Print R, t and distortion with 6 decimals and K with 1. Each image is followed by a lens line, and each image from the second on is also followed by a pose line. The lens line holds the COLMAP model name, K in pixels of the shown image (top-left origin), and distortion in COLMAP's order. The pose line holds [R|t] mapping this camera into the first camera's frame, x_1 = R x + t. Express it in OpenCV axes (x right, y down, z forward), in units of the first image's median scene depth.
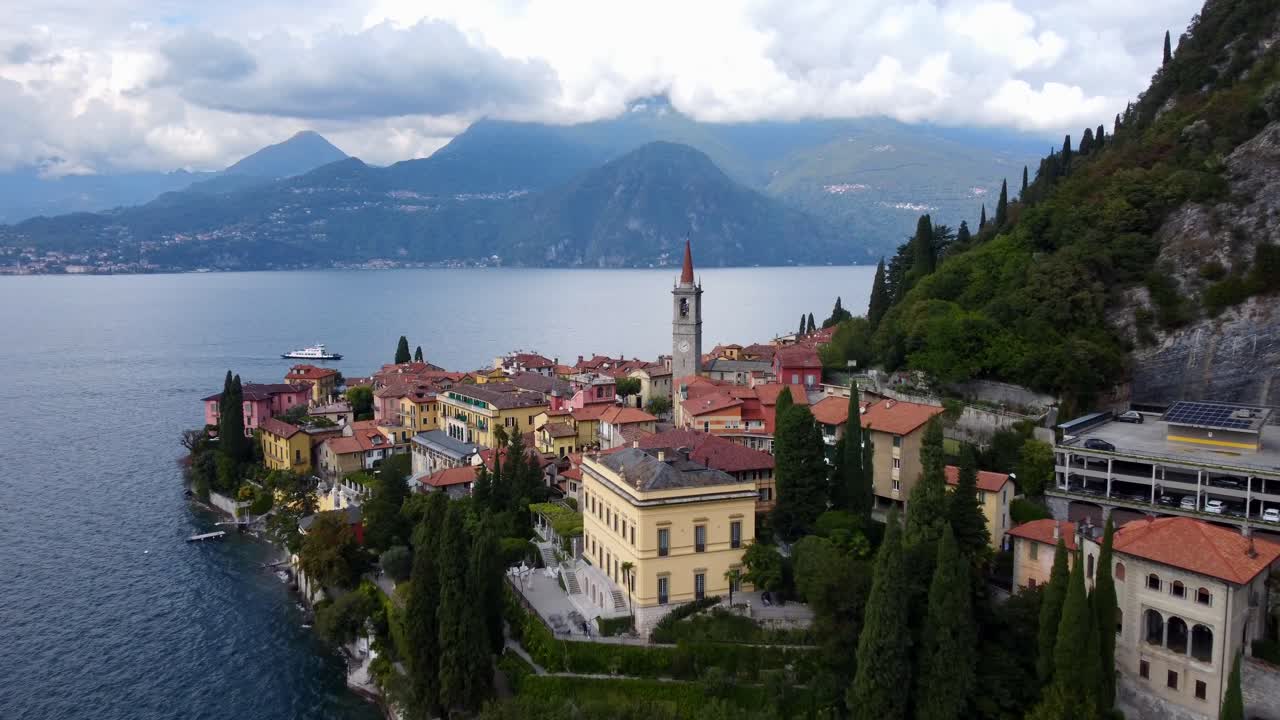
lens RADIAL K [[951.6, 0, 640.5], [0, 951.6, 354.4], [0, 0, 1]] dist [0.003044, -0.001930]
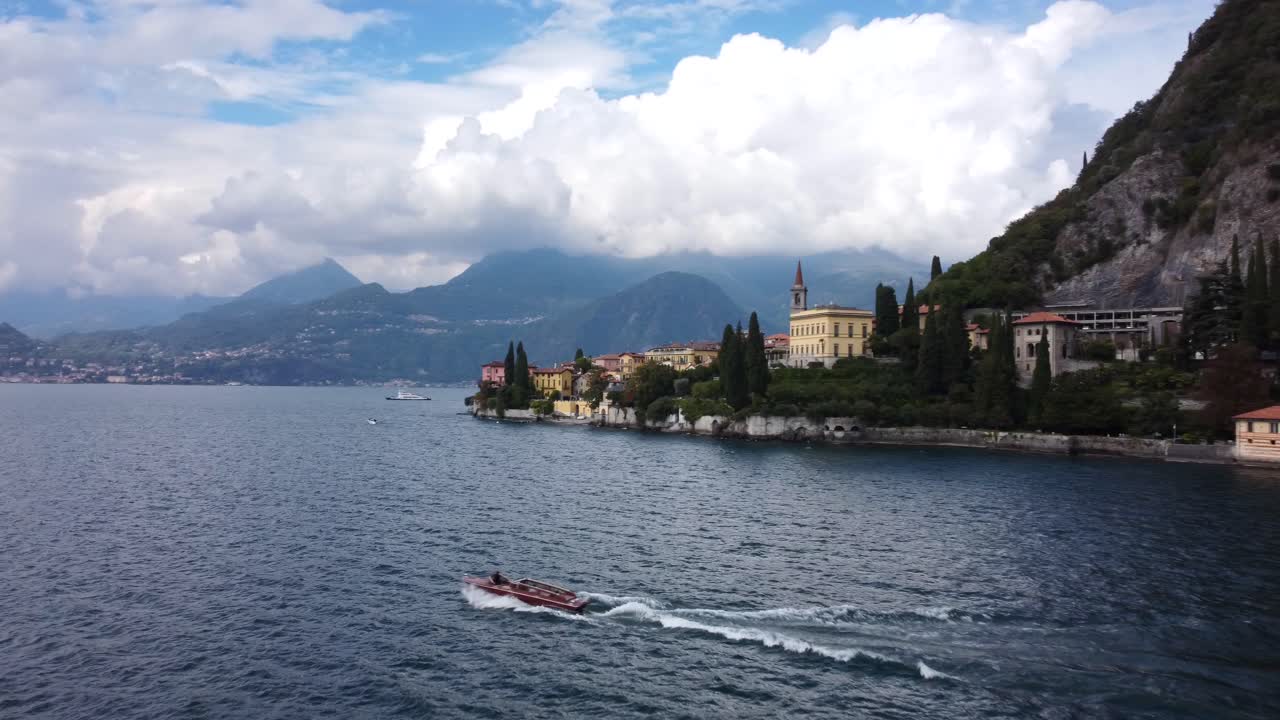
lens RADIAL K [[951.6, 0, 639.8], [0, 951.6, 365.7], [0, 0, 1]] dist [0.003044, -0.001930]
pose [[0.999799, 0.018246, -0.008348, -0.305797], [-0.019141, 0.992093, -0.124039, 0.398068], [0.006019, 0.124174, 0.992242, -0.950145]]
